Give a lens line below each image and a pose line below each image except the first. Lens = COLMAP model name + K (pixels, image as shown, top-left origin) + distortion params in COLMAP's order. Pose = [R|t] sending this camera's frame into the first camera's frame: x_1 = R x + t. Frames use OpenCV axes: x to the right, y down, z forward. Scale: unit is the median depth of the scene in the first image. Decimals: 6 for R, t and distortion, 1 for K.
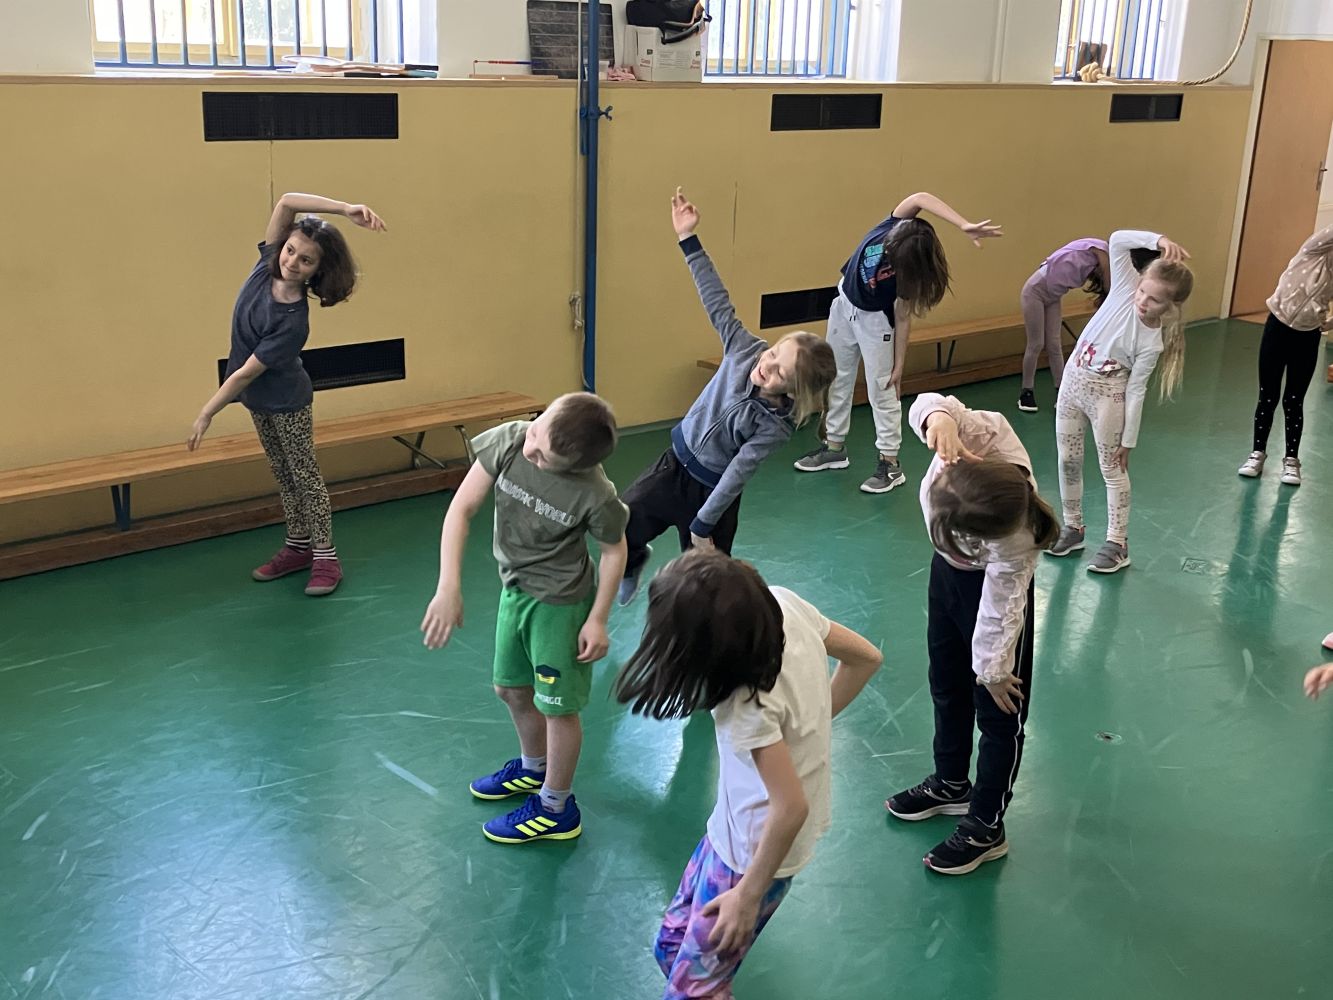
lens RADIAL K [[1454.3, 0, 677.3], [0, 1454.3, 511.9], [0, 0, 1]] dist [0.013683, 0.000000]
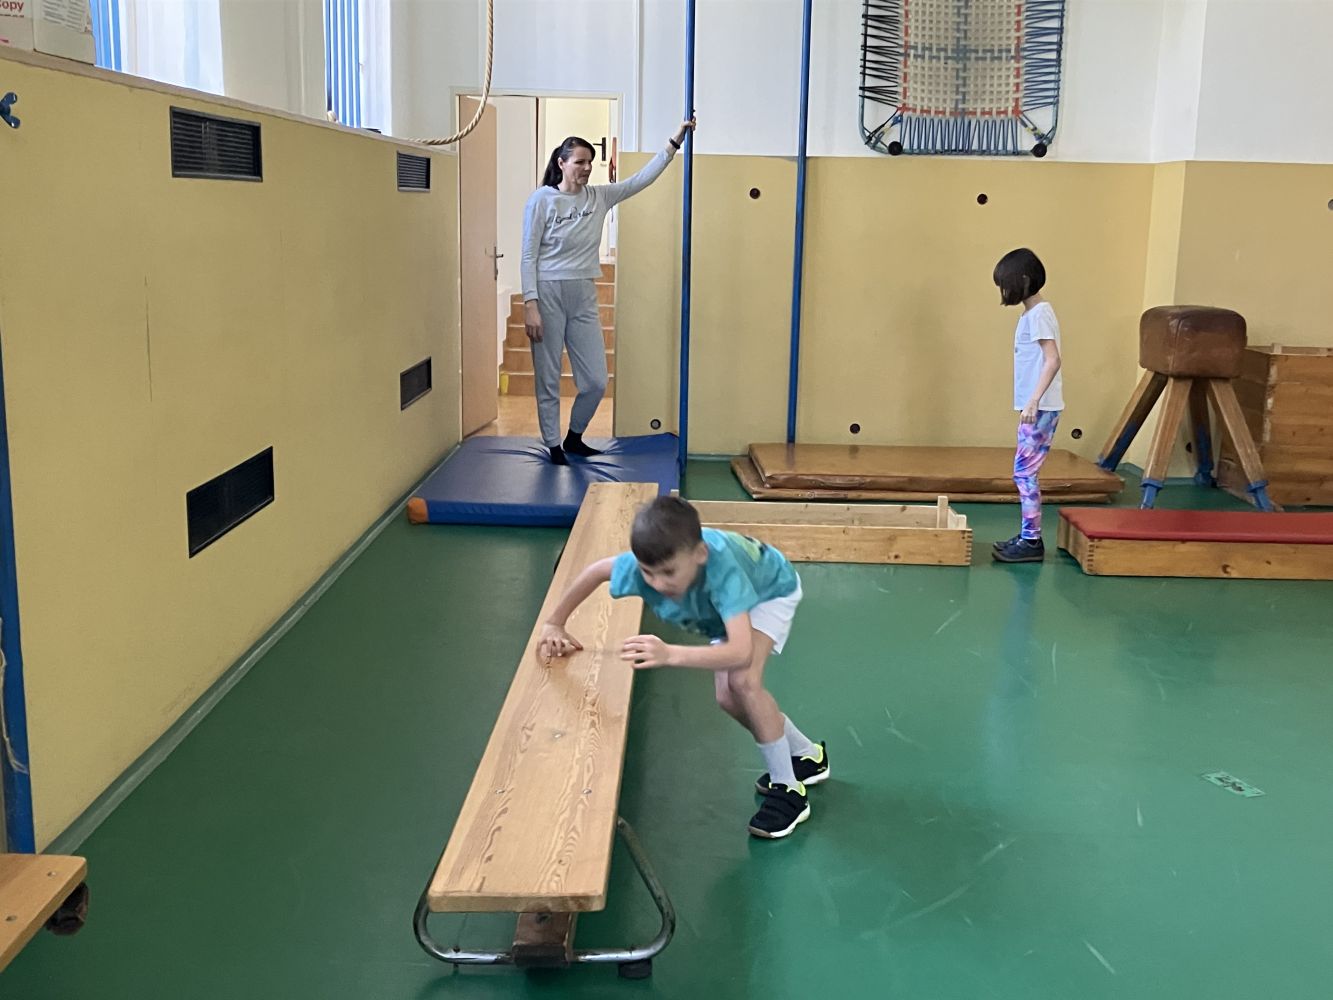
lens RADIAL K [[1509.8, 0, 677.6], [0, 1509.8, 511.7], [0, 0, 1]] dist [0.011920, 0.000000]
pose [[0.669885, -0.164115, 0.724099, -0.273296], [0.230147, 0.973126, 0.007640, -0.138234], [-0.705894, 0.161531, 0.689653, 0.657110]]
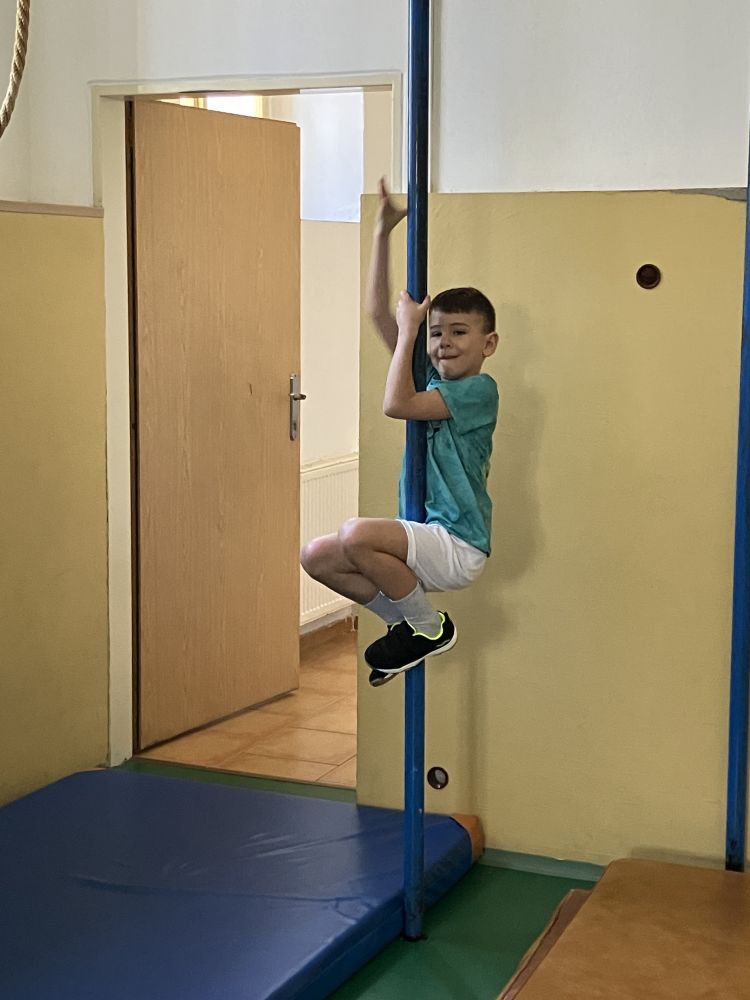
lens RADIAL K [[1690.2, 0, 372.2], [0, 1690.2, 502.9], [0, 0, 1]] dist [0.166289, 0.000000]
pose [[0.911426, -0.083380, 0.402928, 0.464627], [0.150908, 0.978753, -0.138816, -0.233919], [-0.382792, 0.187325, 0.904643, 0.971464]]
